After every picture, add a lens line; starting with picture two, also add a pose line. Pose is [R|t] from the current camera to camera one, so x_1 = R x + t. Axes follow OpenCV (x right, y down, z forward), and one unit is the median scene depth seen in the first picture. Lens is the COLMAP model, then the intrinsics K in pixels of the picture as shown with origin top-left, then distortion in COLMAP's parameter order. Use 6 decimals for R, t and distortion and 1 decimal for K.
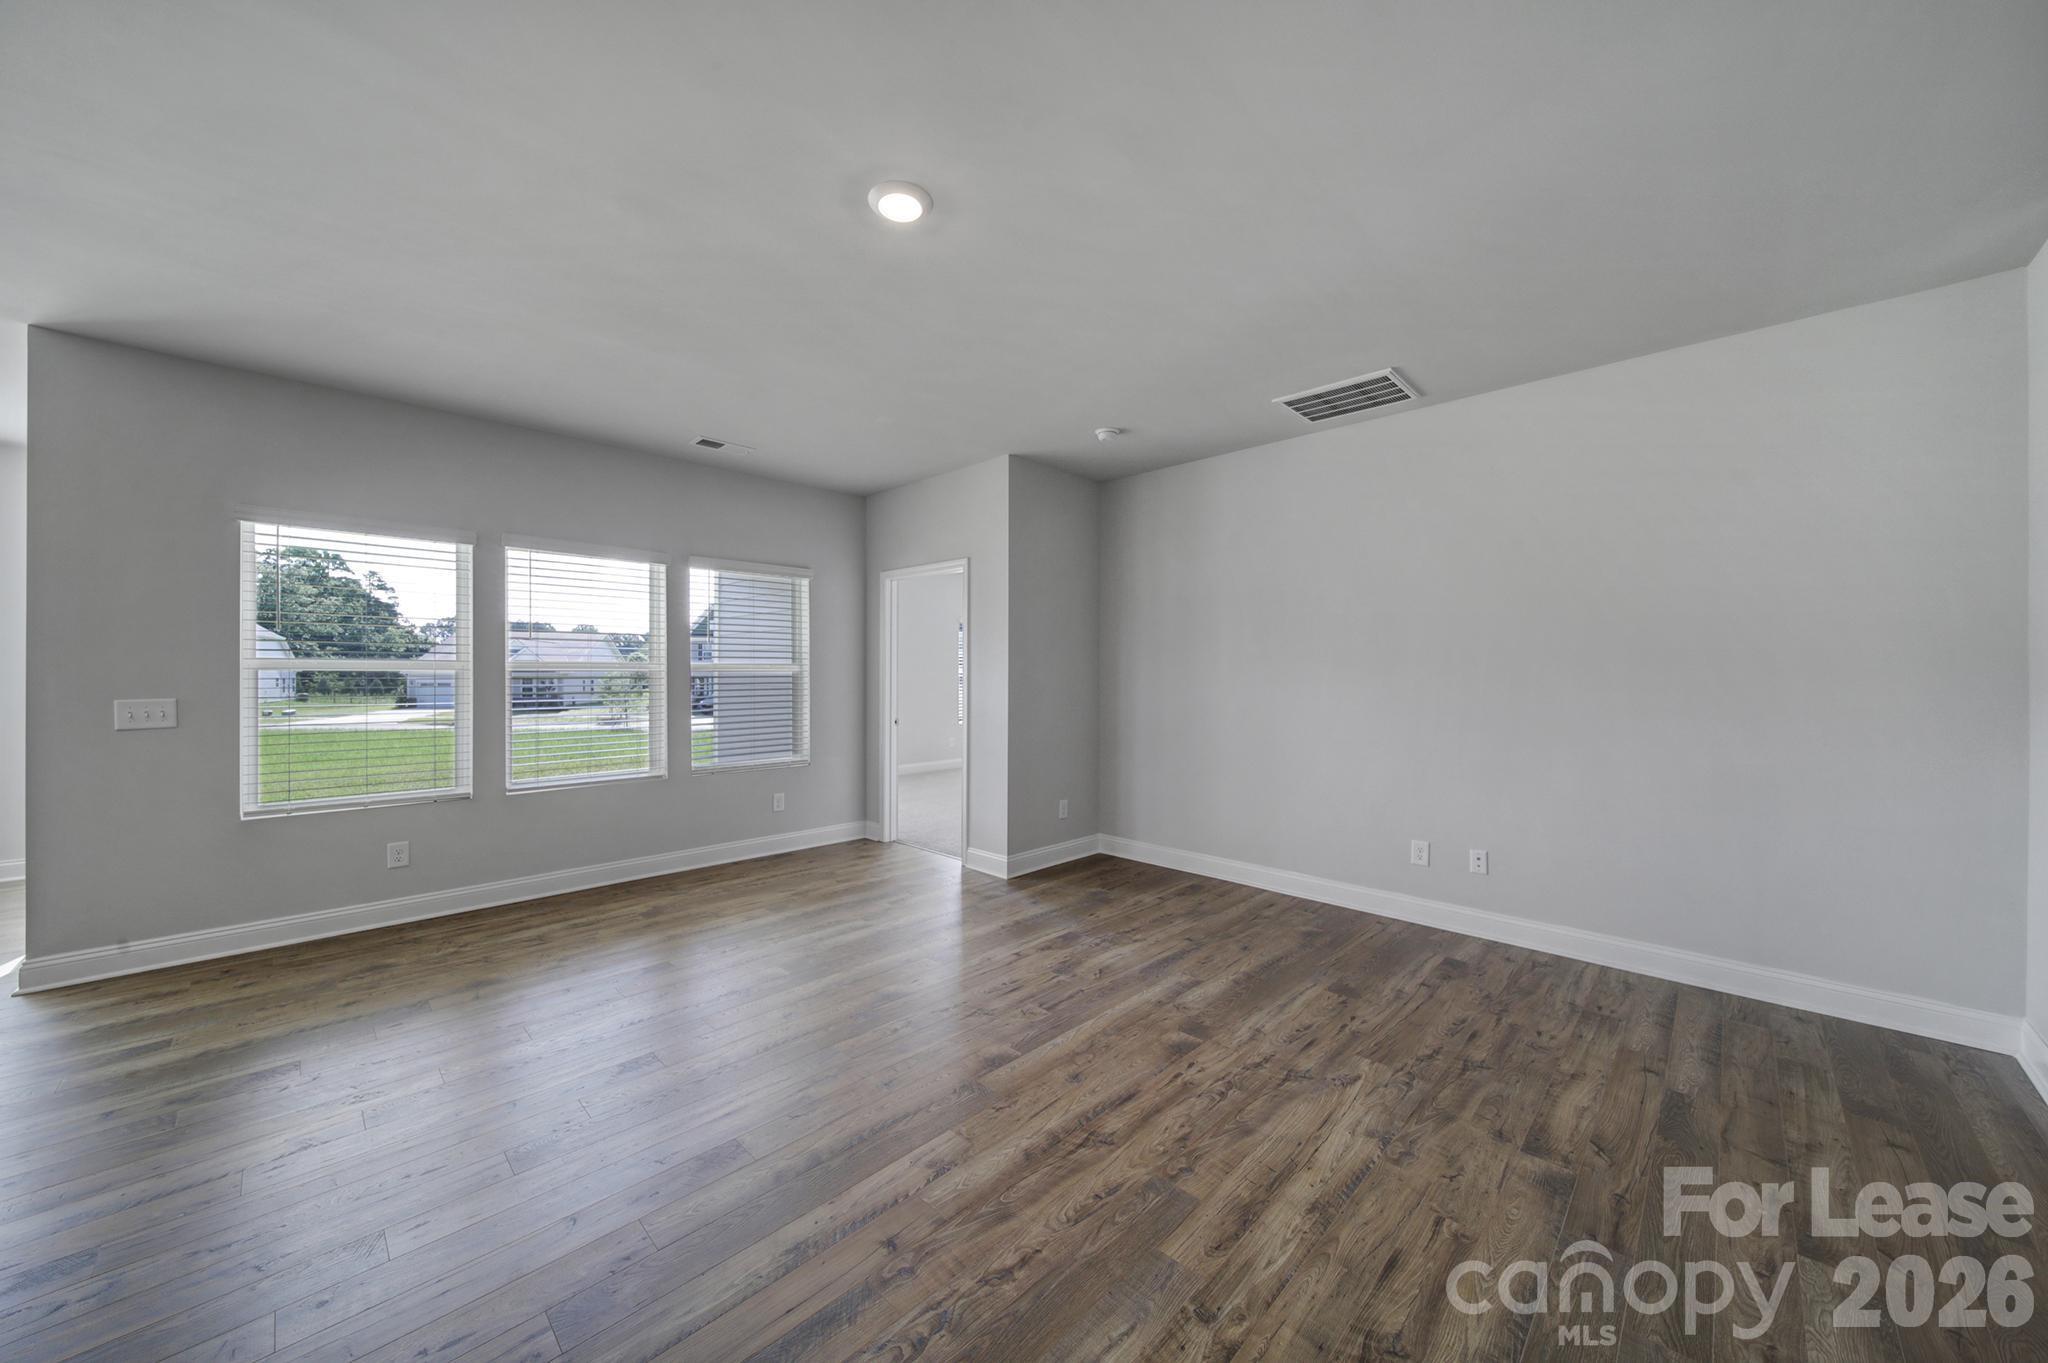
lens RADIAL K [[722.3, 0, 1018.8], [0, 722.3, 675.7], [0, 0, 1]] dist [0.000537, -0.001151]
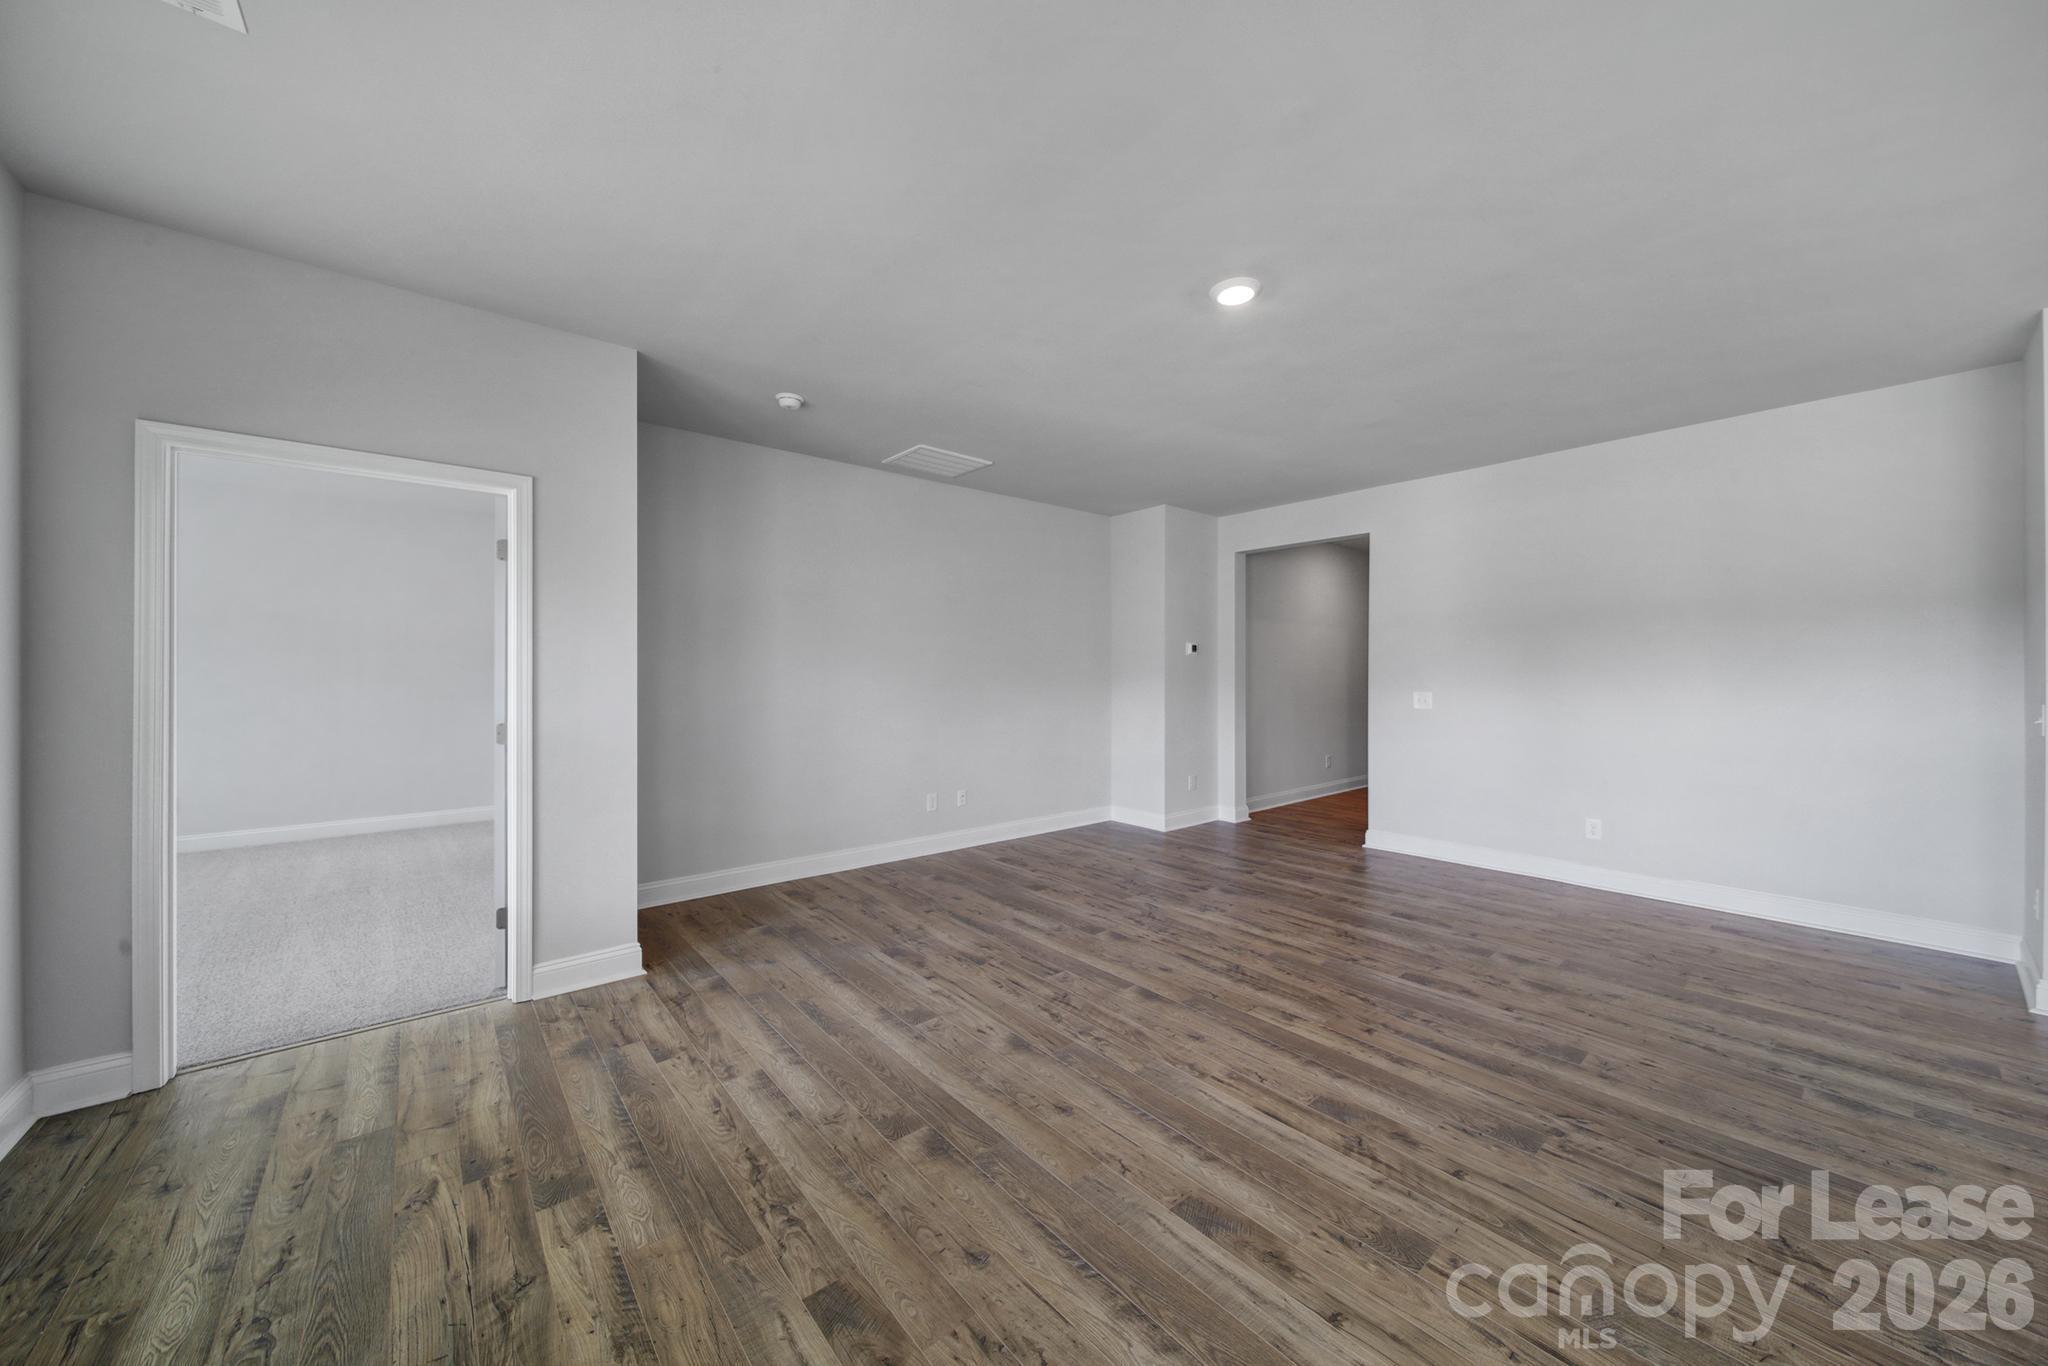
lens RADIAL K [[722.3, 0, 1018.8], [0, 722.3, 677.2], [0, 0, 1]] dist [0.000537, -0.001151]
pose [[0.096198, -0.007347, 0.995335, -1.070905], [0.003538, 0.999969, 0.007039, -0.003943], [-0.995356, 0.002845, 0.096221, 0.943146]]
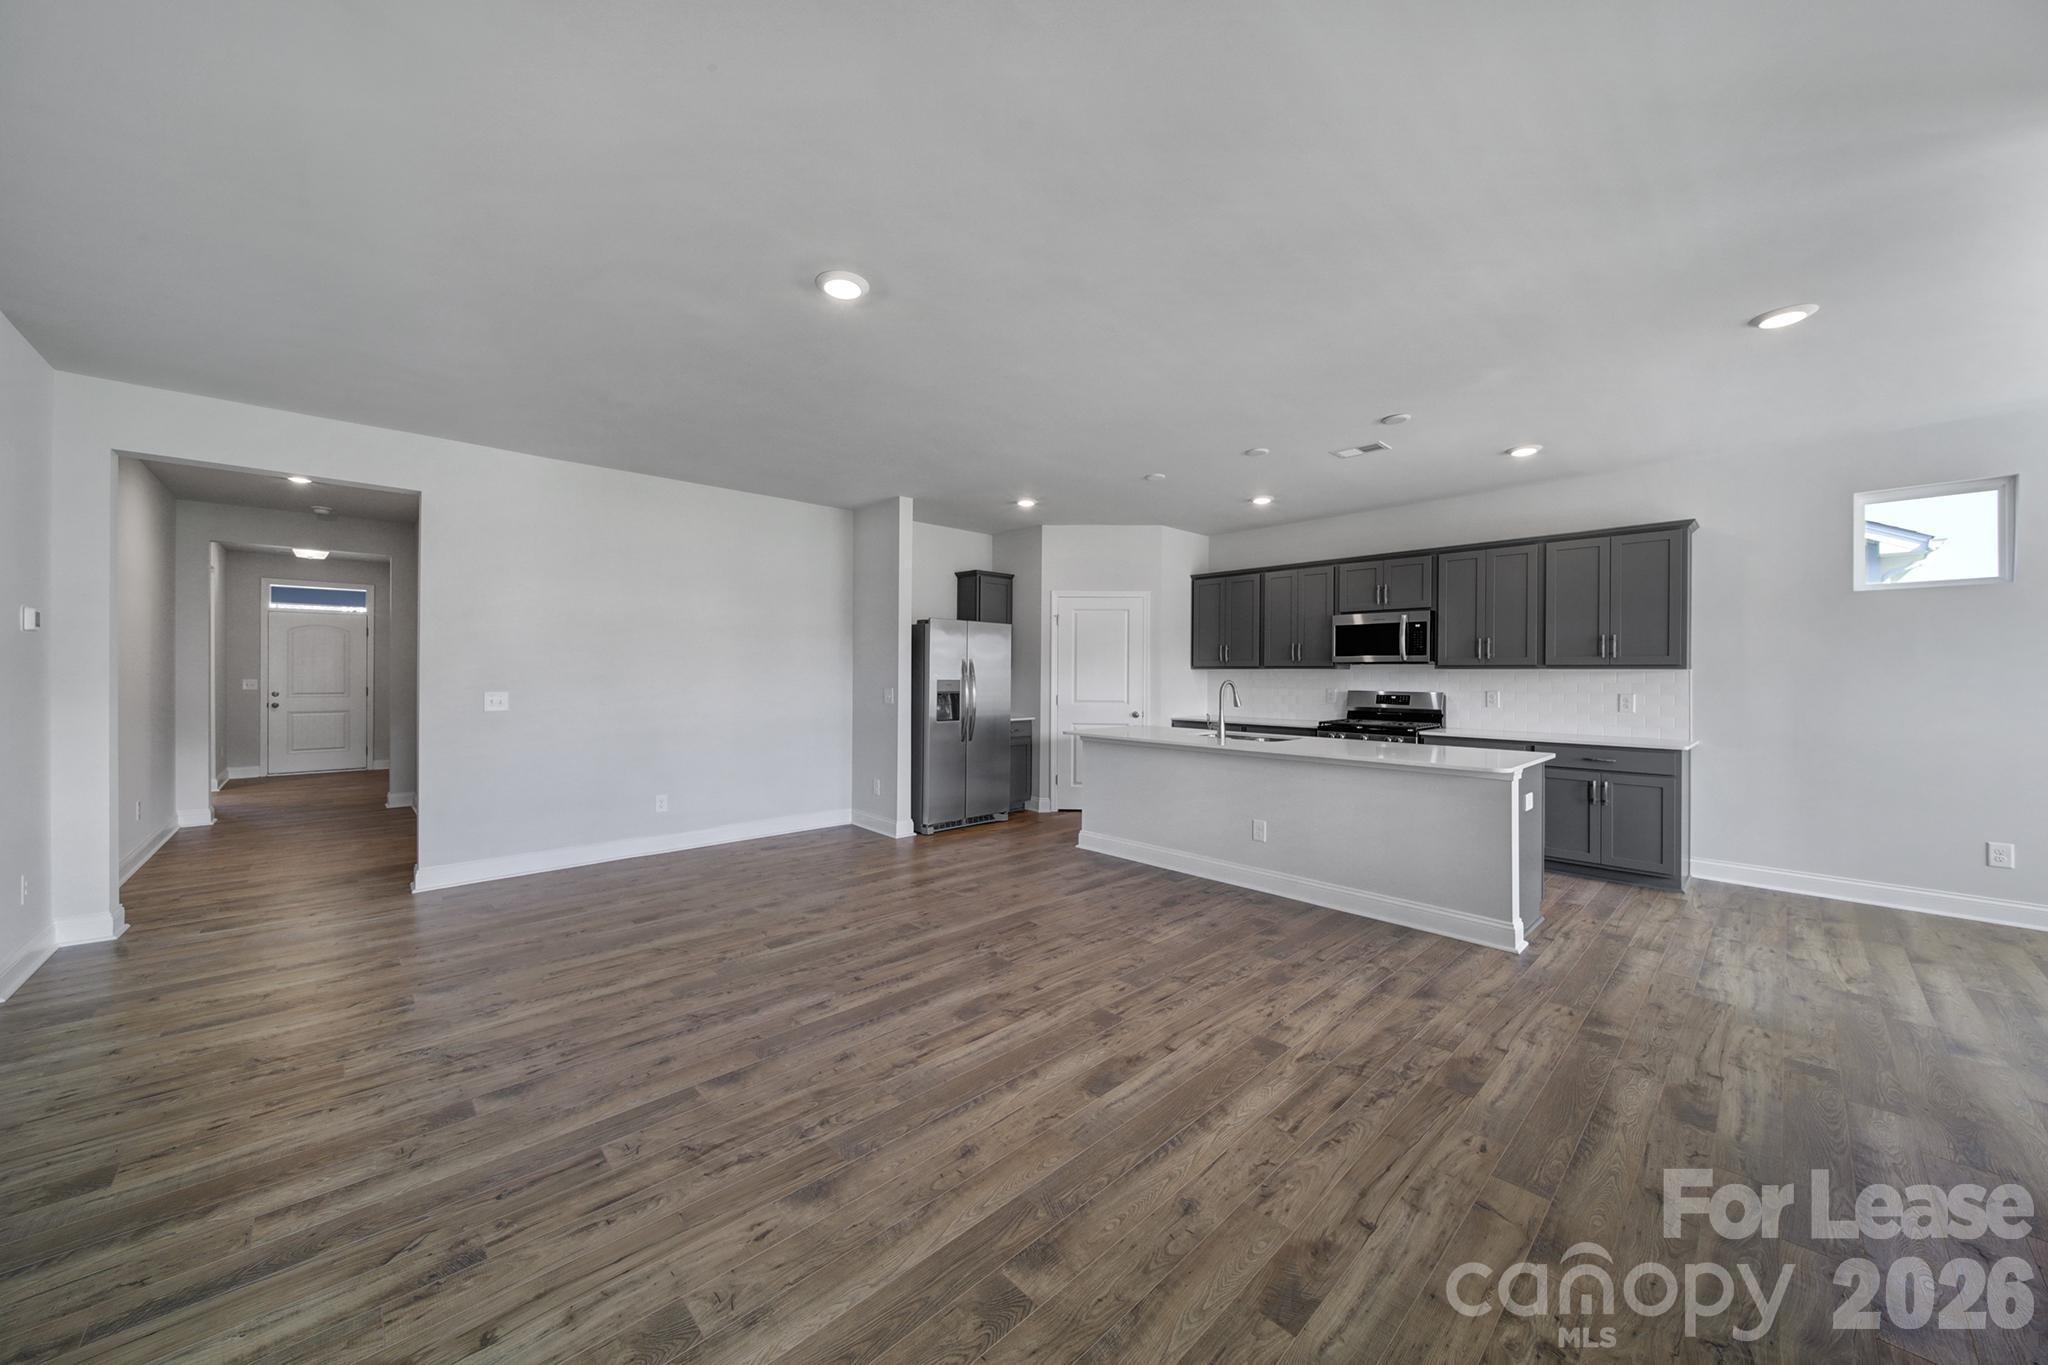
lens RADIAL K [[722.3, 0, 1018.8], [0, 722.3, 676.7], [0, 0, 1]] dist [0.000537, -0.001151]
pose [[-0.999248, -0.007179, 0.038114, -0.384329], [-0.006844, 0.999937, 0.008910, -0.006853], [-0.038176, 0.008642, -0.999234, 1.660540]]
